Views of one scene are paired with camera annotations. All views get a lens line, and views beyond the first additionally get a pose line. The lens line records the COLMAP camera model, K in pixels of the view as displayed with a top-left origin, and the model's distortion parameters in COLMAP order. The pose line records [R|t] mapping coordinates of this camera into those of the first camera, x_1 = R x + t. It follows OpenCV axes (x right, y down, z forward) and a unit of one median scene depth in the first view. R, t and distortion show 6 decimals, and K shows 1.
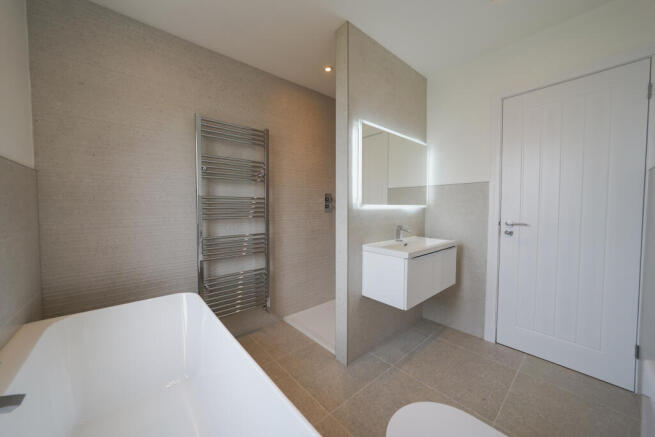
lens RADIAL K [[229.7, 0, 328.5], [0, 229.7, 217.0], [0, 0, 1]] dist [-0.011180, 0.000285]
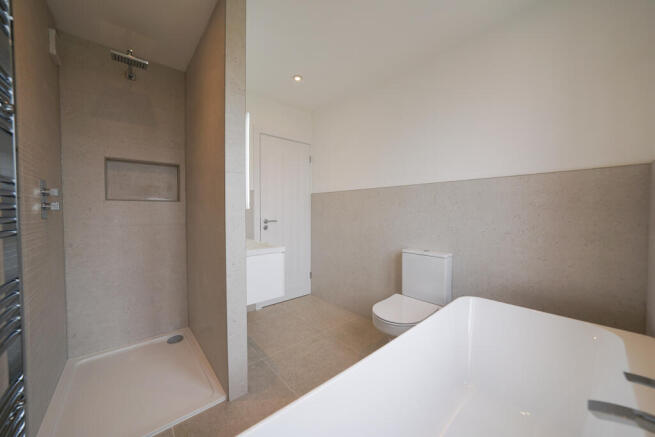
lens RADIAL K [[229.7, 0, 328.5], [0, 229.7, 218.5], [0, 0, 1]] dist [-0.011180, 0.000285]
pose [[0.008629, -0.023466, 0.999687, -0.693213], [0.036463, 0.999067, 0.023137, -0.007822], [-0.999298, 0.036252, 0.009476, 0.611027]]
